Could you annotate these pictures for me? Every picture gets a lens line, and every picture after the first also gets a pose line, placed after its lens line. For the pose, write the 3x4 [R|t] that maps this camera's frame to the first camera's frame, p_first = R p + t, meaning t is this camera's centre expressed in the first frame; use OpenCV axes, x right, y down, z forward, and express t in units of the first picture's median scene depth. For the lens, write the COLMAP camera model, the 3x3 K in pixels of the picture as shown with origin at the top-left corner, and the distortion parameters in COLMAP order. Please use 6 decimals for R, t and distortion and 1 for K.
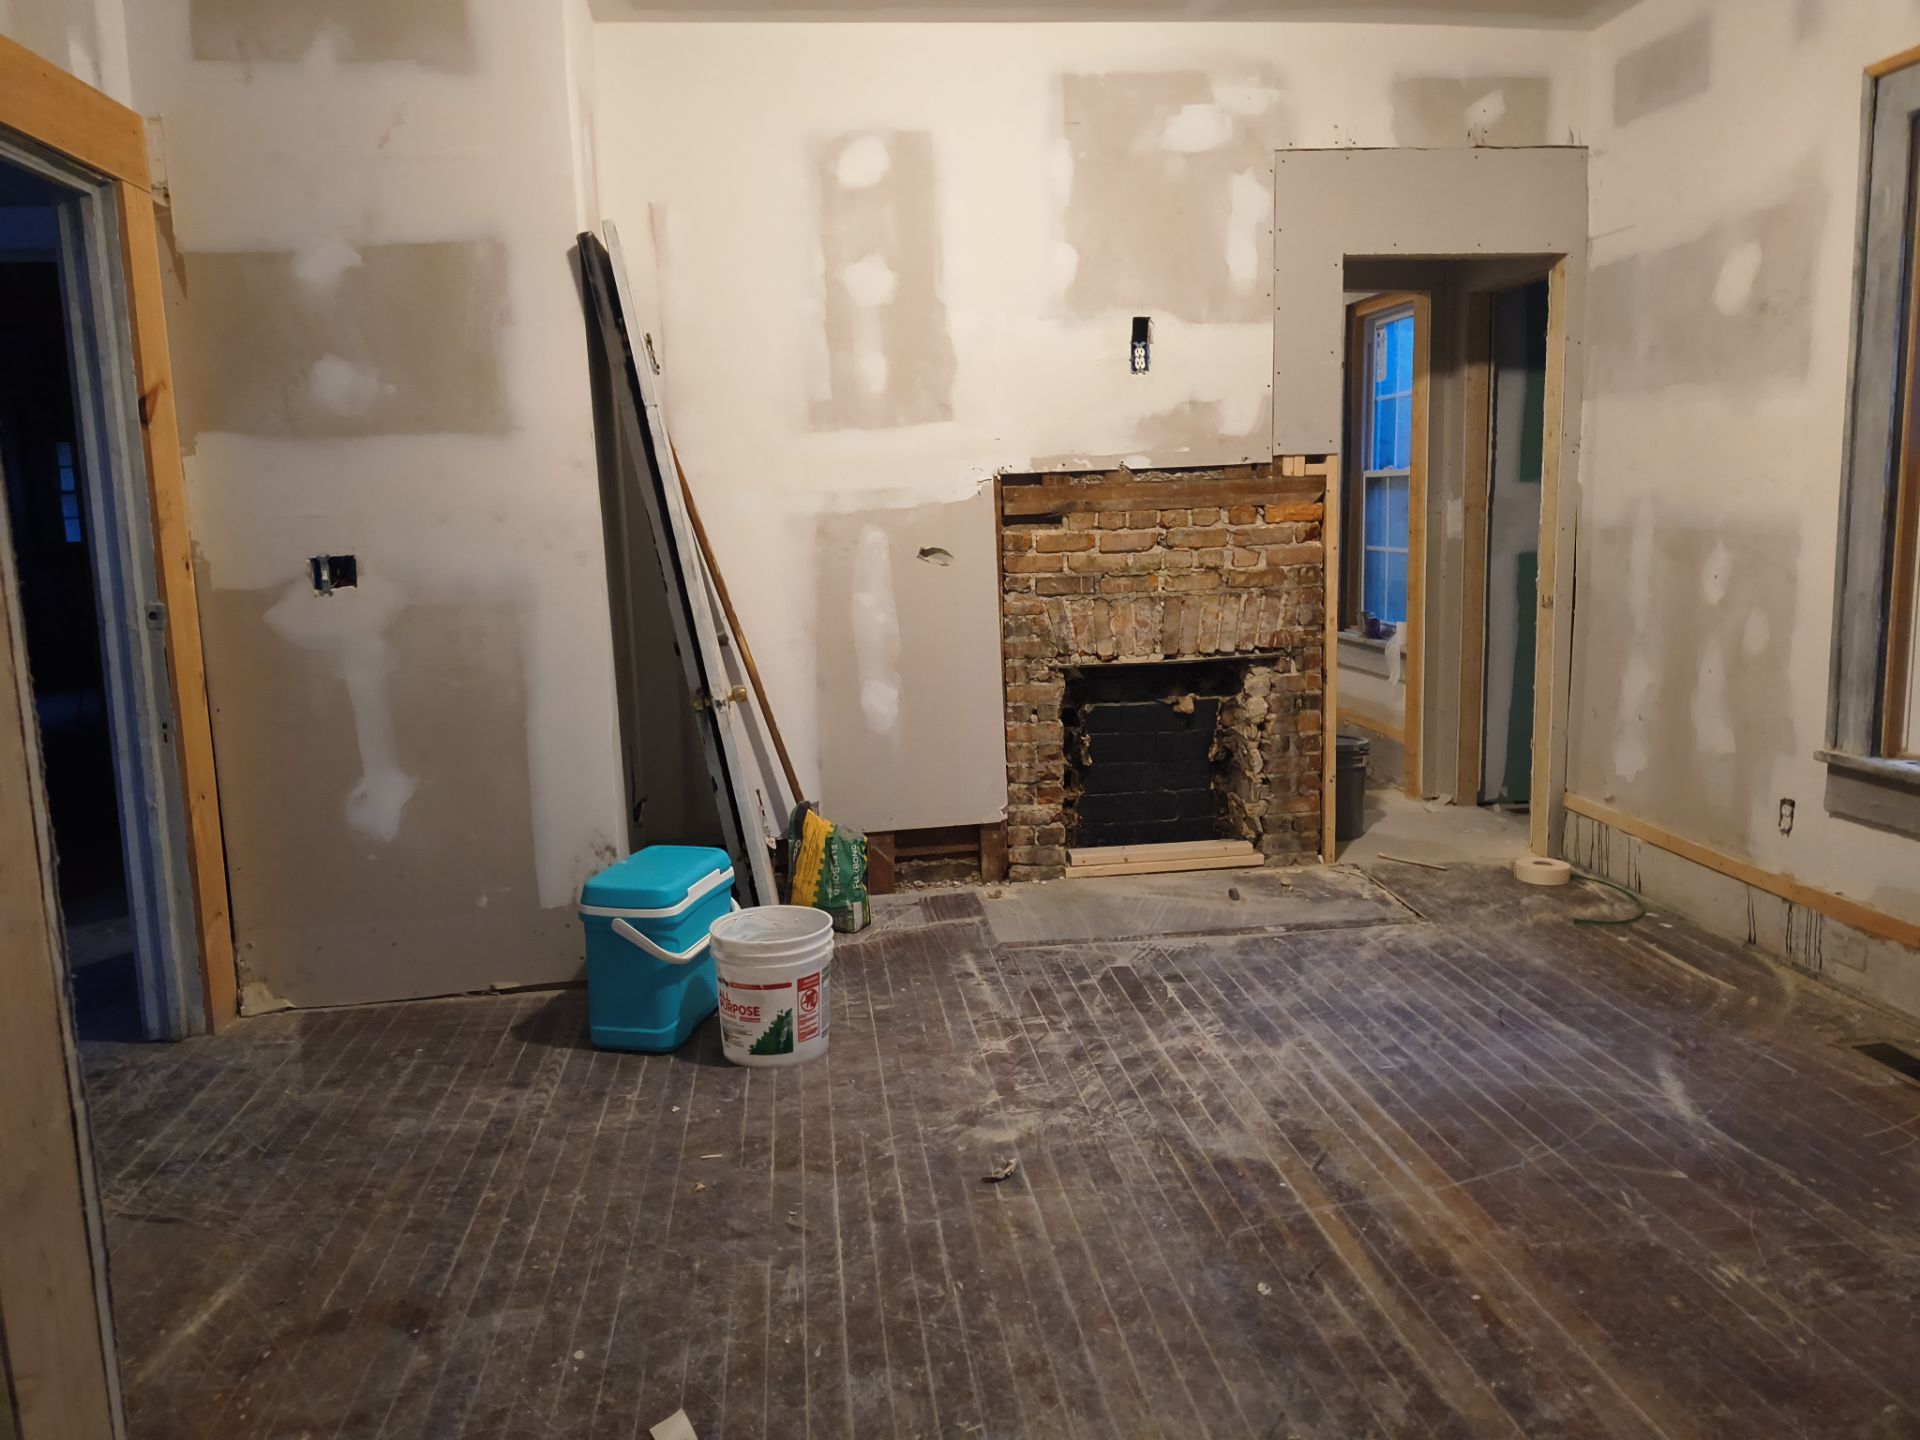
lens RADIAL K [[1390.1, 0, 951.9], [0, 1390.1, 730.0], [0, 0, 1]] dist [0.083752, -0.109428]
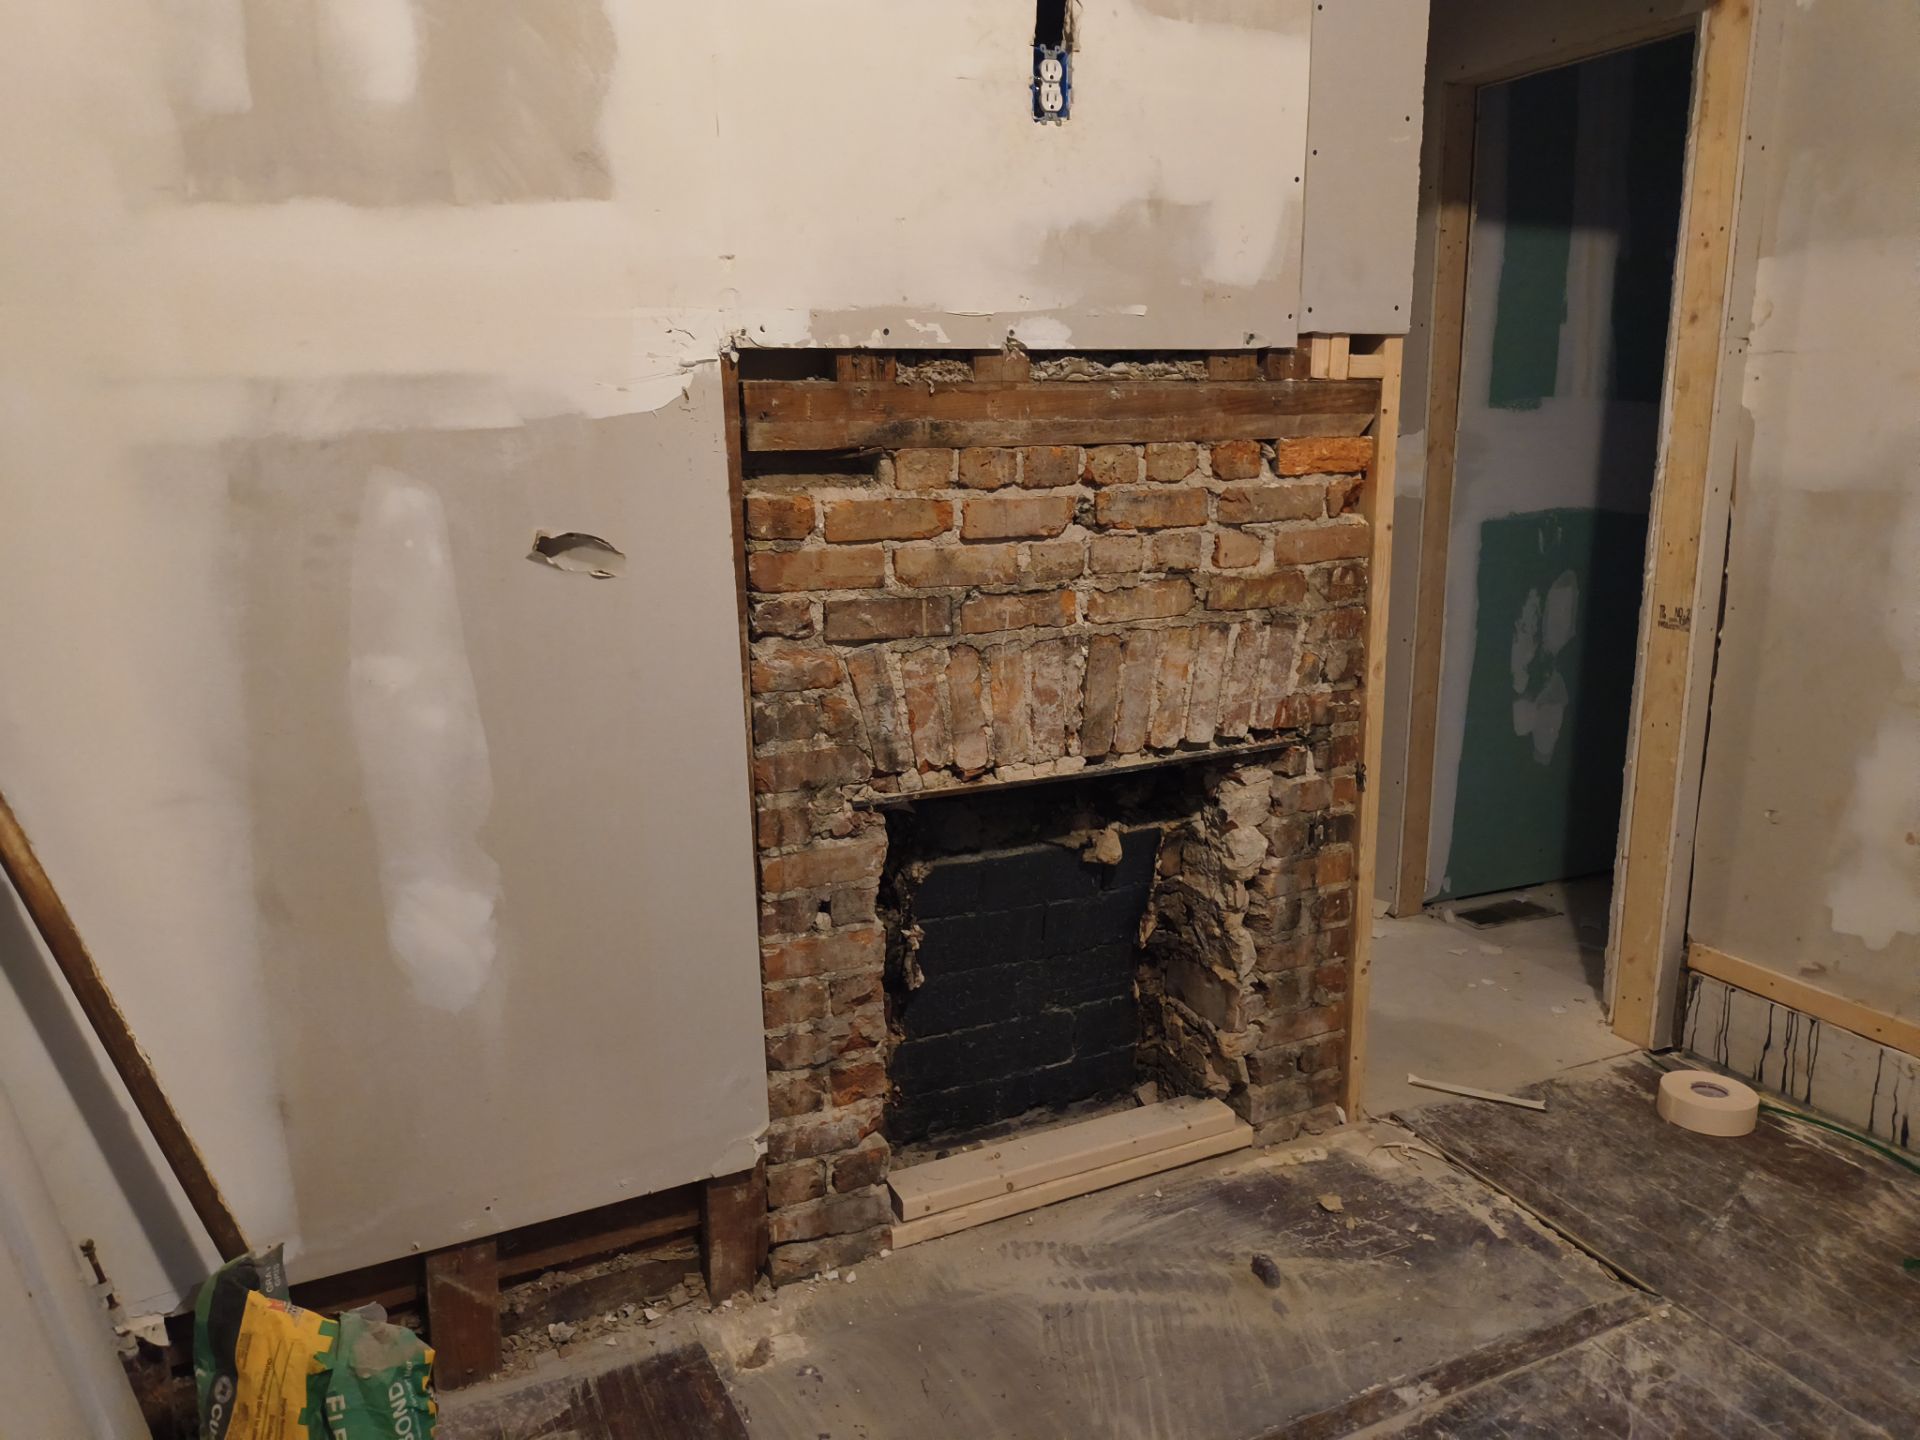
lens RADIAL K [[1390.1, 0, 951.9], [0, 1390.1, 730.0], [0, 0, 1]] dist [0.083752, -0.109428]
pose [[0.945018, -0.051020, 0.323014, -0.040990], [0.034951, 0.997855, 0.055357, -0.091395], [-0.325146, -0.041024, 0.944774, 0.577480]]
